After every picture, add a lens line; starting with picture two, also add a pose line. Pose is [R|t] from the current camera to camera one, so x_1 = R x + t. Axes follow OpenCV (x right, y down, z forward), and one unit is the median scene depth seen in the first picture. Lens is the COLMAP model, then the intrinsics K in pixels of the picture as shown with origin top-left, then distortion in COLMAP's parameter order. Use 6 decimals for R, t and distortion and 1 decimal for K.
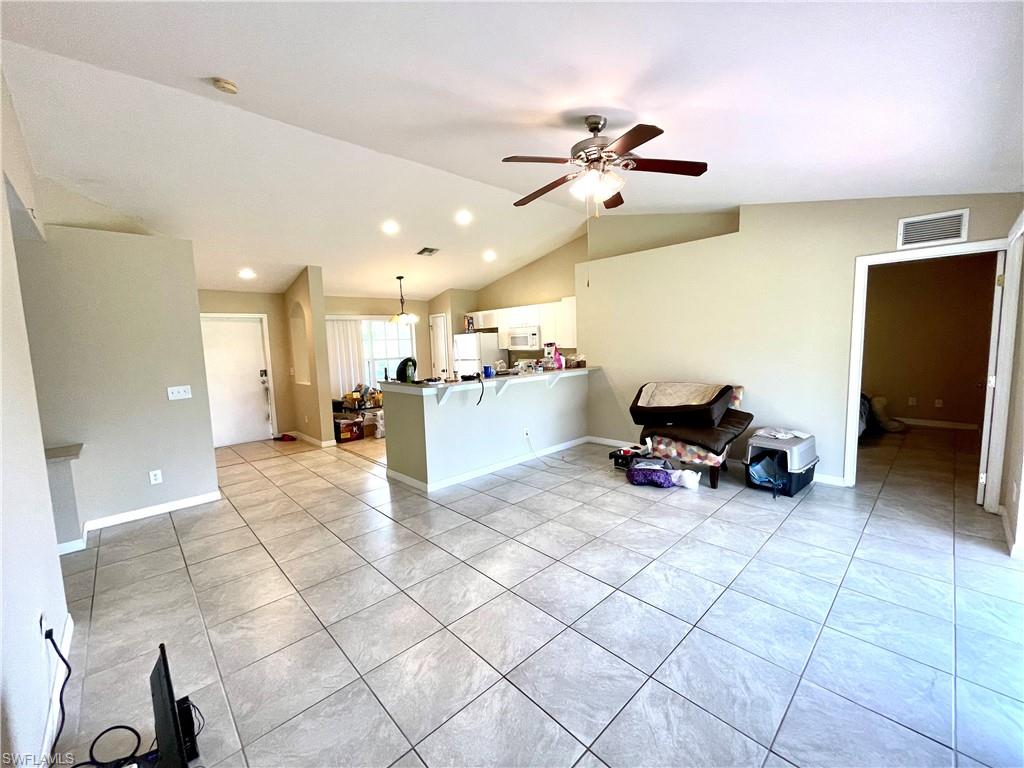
lens RADIAL K [[414.1, 0, 509.4], [0, 414.1, 382.6], [0, 0, 1]] dist [-0.003021, 0.001480]
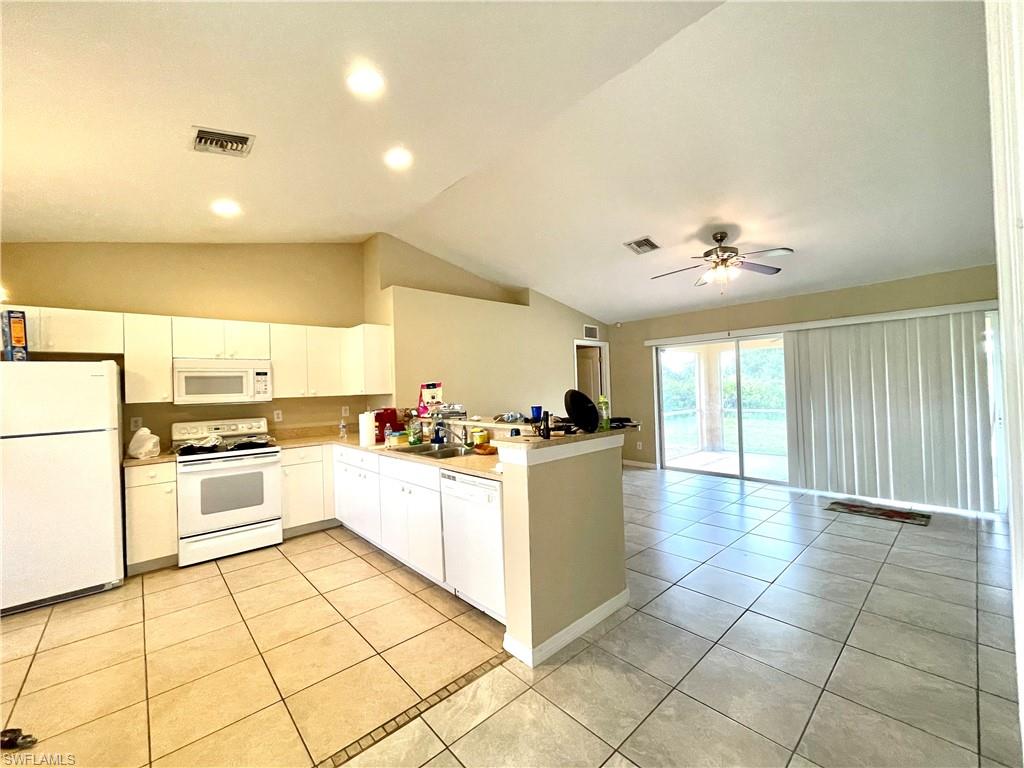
lens RADIAL K [[414.1, 0, 508.8], [0, 414.1, 381.6], [0, 0, 1]] dist [-0.003021, 0.001480]
pose [[0.028507, 0.048652, 0.998409, -0.859344], [0.128263, 0.990380, -0.051923, -0.057791], [-0.991330, 0.129540, 0.021993, 1.138738]]
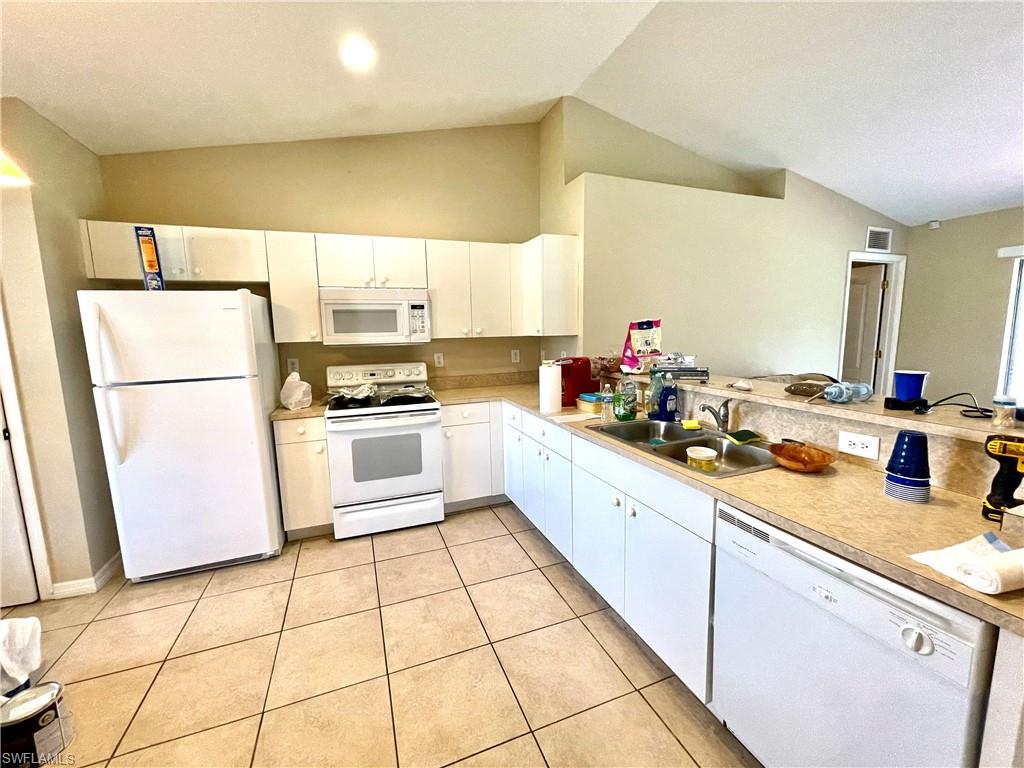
lens RADIAL K [[414.1, 0, 508.6], [0, 414.1, 382.0], [0, 0, 1]] dist [-0.003021, 0.001480]
pose [[0.385648, -0.092518, 0.917996, -0.542977], [0.096480, 0.993549, 0.059602, -0.094215], [-0.917588, 0.065583, 0.392086, 1.296515]]
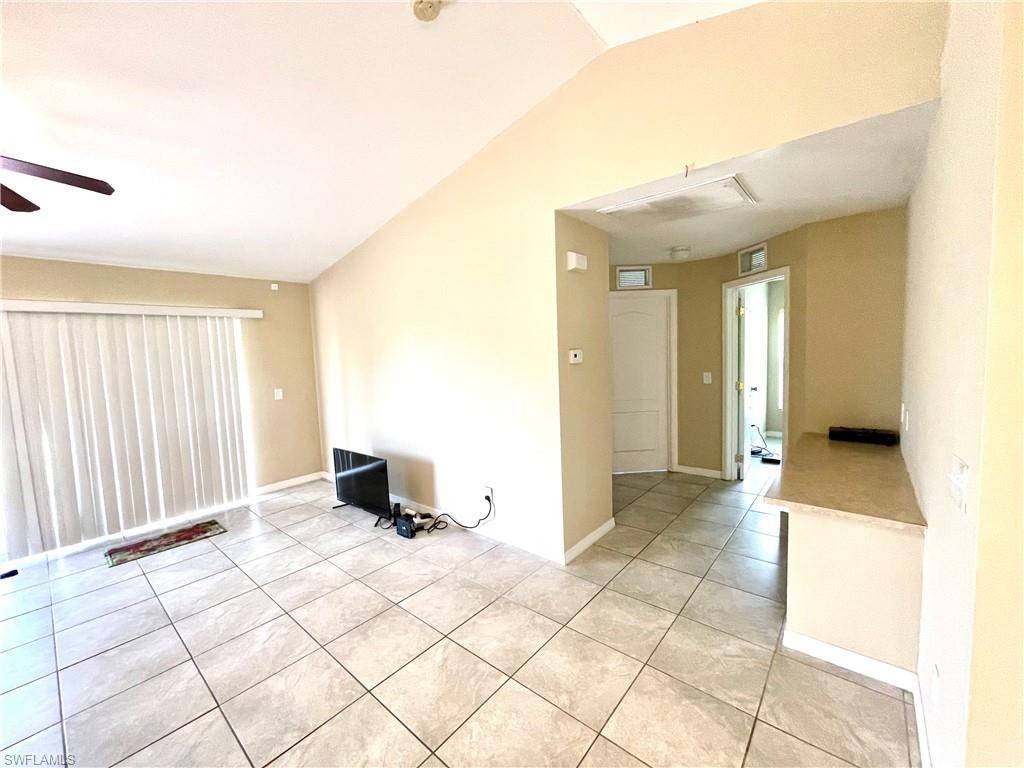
lens RADIAL K [[414.1, 0, 510.0], [0, 414.1, 377.8], [0, 0, 1]] dist [-0.003021, 0.001480]
pose [[-0.991489, 0.080958, -0.101960, -0.447688], [0.063015, 0.983718, 0.168309, -0.112780], [0.113926, 0.160451, -0.980447, 1.184483]]
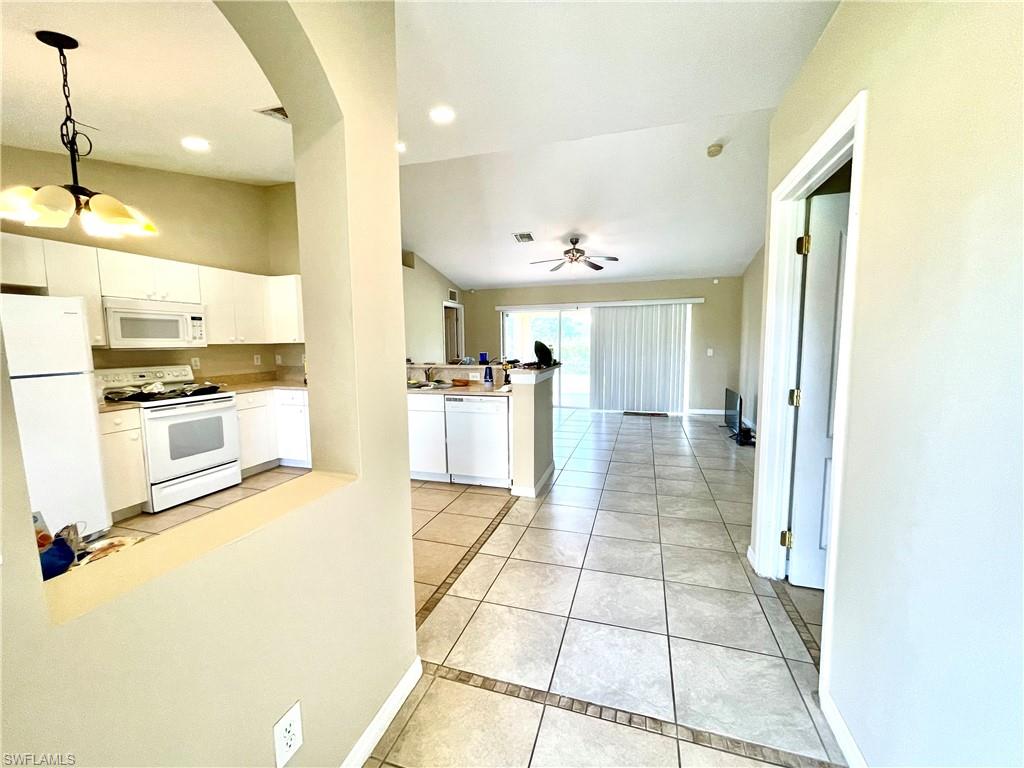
lens RADIAL K [[414.1, 0, 510.5], [0, 414.1, 382.2], [0, 0, 1]] dist [-0.003021, 0.001480]
pose [[-0.483770, -0.045366, 0.874019, -1.073400], [0.112854, 0.987085, 0.113699, -0.085505], [-0.867889, 0.153641, -0.472402, 1.586042]]
